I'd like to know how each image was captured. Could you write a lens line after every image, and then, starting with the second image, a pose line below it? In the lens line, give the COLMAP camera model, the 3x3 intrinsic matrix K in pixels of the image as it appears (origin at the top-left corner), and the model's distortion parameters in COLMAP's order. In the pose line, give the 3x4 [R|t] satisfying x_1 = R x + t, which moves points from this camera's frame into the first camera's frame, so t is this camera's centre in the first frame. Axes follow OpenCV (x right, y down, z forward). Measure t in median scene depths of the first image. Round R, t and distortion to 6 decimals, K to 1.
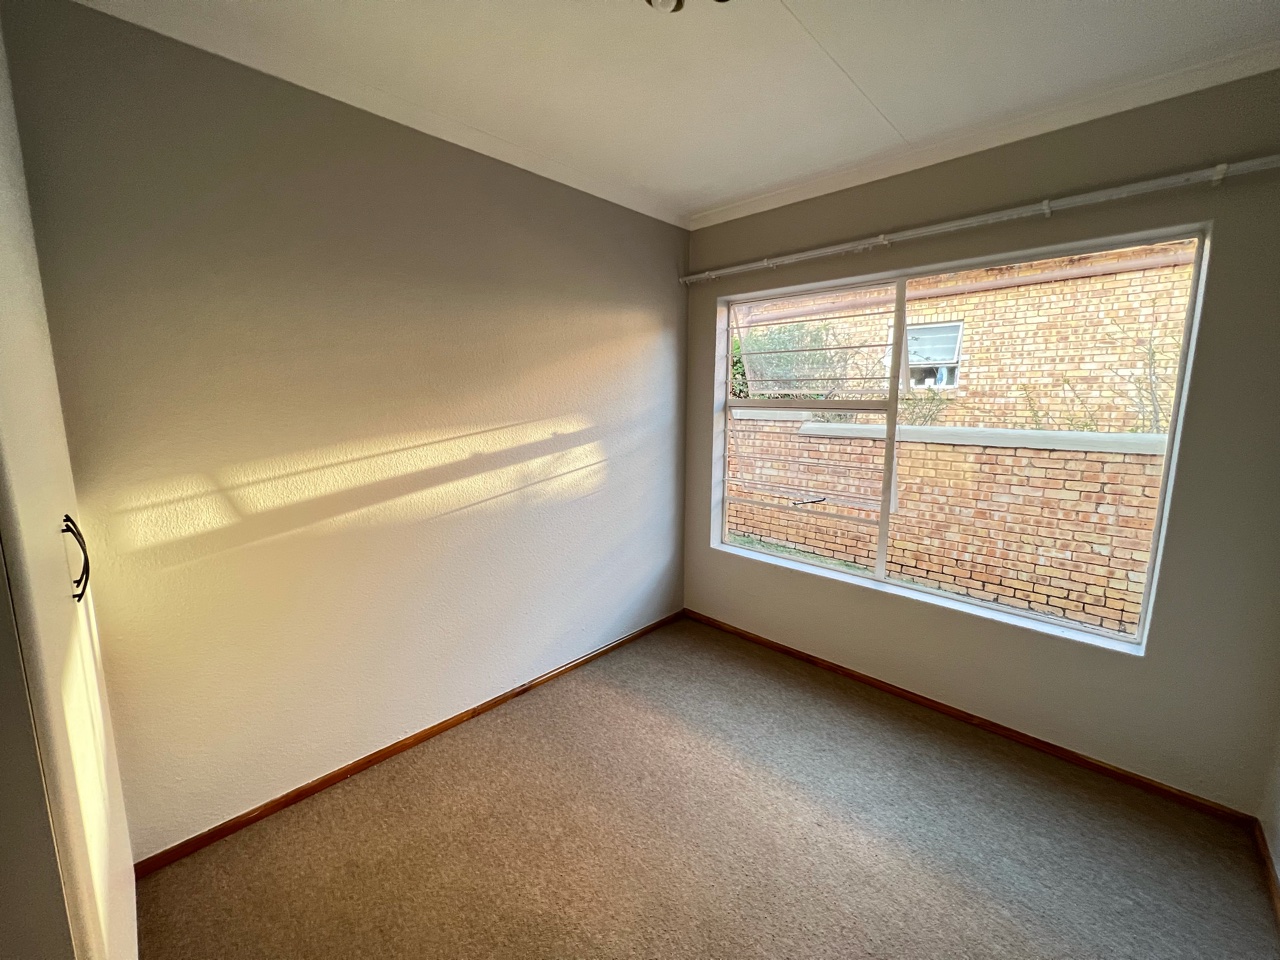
lens RADIAL K [[512.2, 0, 644.5], [0, 512.2, 469.1], [0, 0, 1]] dist [0.007986, -0.000335]
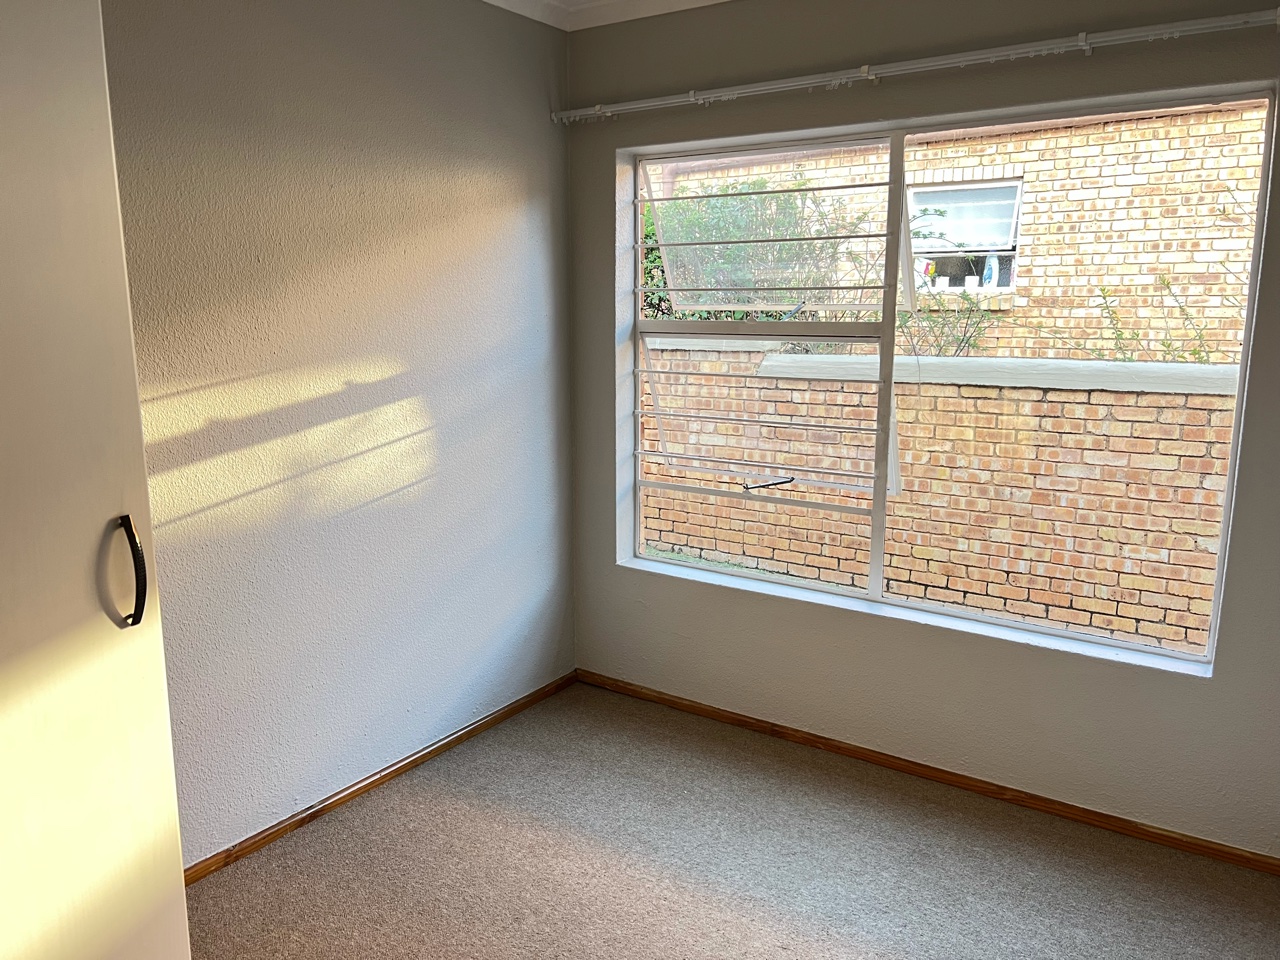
lens RADIAL K [[943.2, 0, 644.2], [0, 943.2, 481.5], [0, 0, 1]] dist [0.064560, -0.076459]
pose [[0.986476, -0.033808, 0.160380, -0.016183], [0.026720, 0.998577, 0.046144, 0.002816], [-0.161712, -0.041234, 0.985976, -0.113998]]
